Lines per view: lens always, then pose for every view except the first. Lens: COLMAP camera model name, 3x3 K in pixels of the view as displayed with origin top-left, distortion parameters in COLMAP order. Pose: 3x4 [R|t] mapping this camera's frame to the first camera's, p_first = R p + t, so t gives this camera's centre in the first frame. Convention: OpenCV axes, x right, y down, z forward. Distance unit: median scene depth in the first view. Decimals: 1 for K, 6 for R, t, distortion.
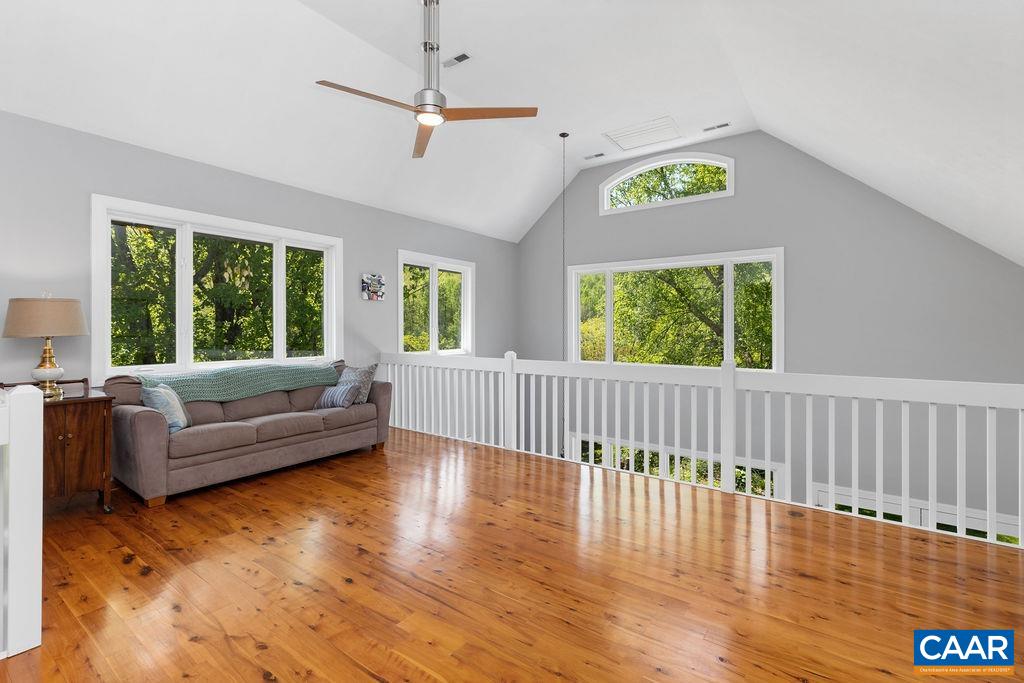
lens RADIAL K [[462.7, 0, 516.0], [0, 462.7, 326.7], [0, 0, 1]] dist [-0.002771, 0.000074]
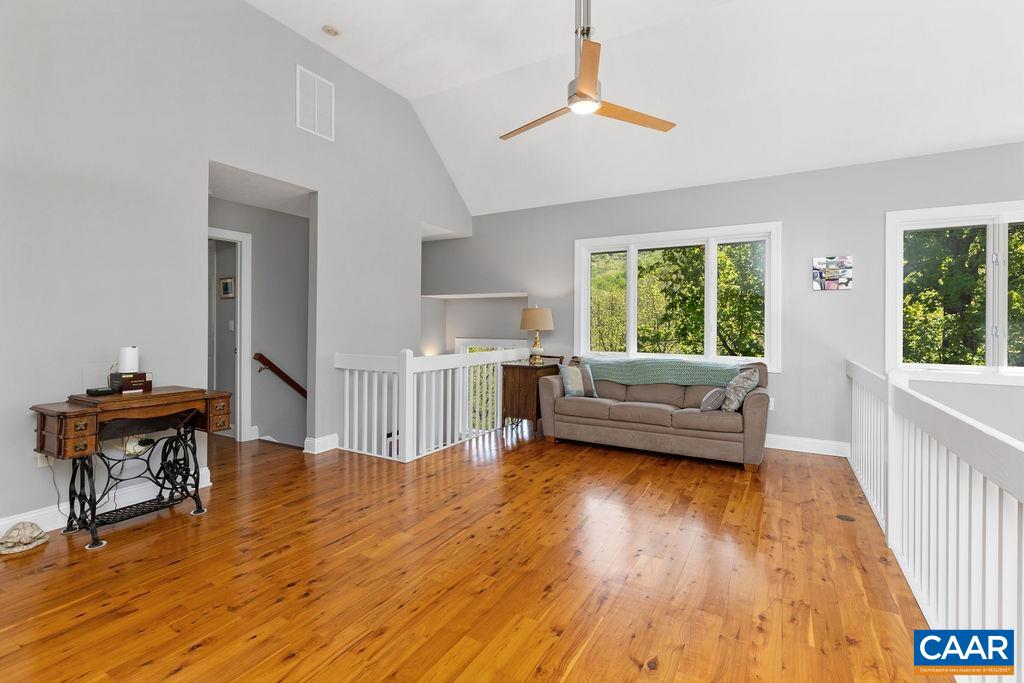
lens RADIAL K [[462.7, 0, 516.0], [0, 462.7, 326.7], [0, 0, 1]] dist [-0.002771, 0.000074]
pose [[0.099916, 0.004533, -0.994986, 0.629225], [-0.002435, 0.999988, 0.004311, 0.001983], [0.994993, 0.001992, 0.099926, 0.636118]]
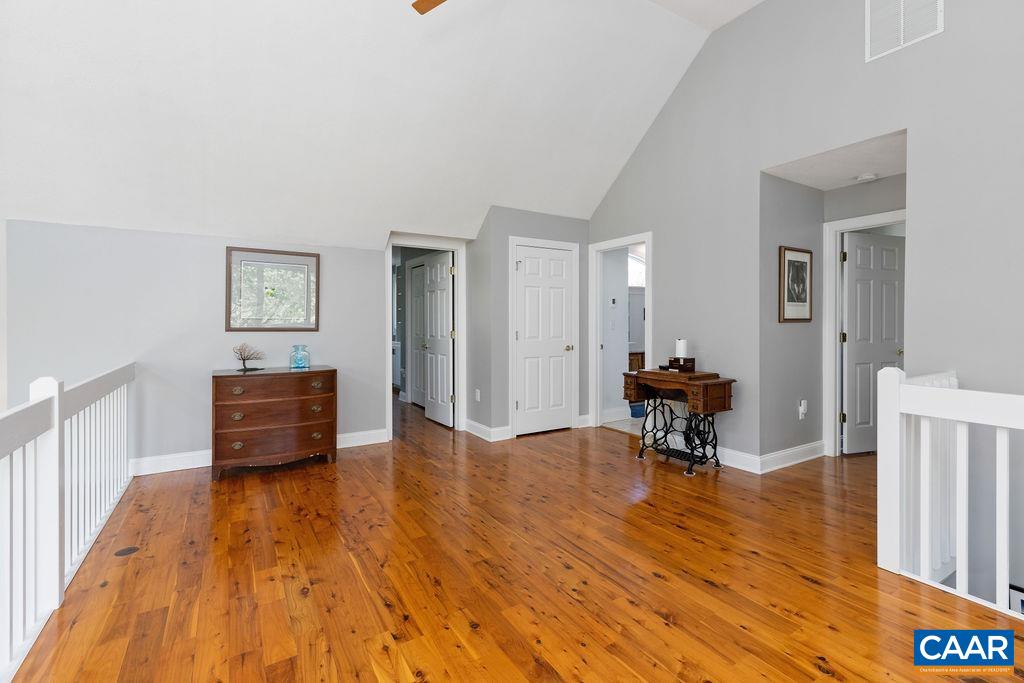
lens RADIAL K [[462.7, 0, 516.0], [0, 462.7, 326.7], [0, 0, 1]] dist [-0.002771, 0.000074]
pose [[-0.924893, -0.003472, 0.380212, -0.281374], [-0.001447, 0.999983, 0.005613, 0.003966], [-0.380226, 0.004641, -0.924882, 1.255441]]
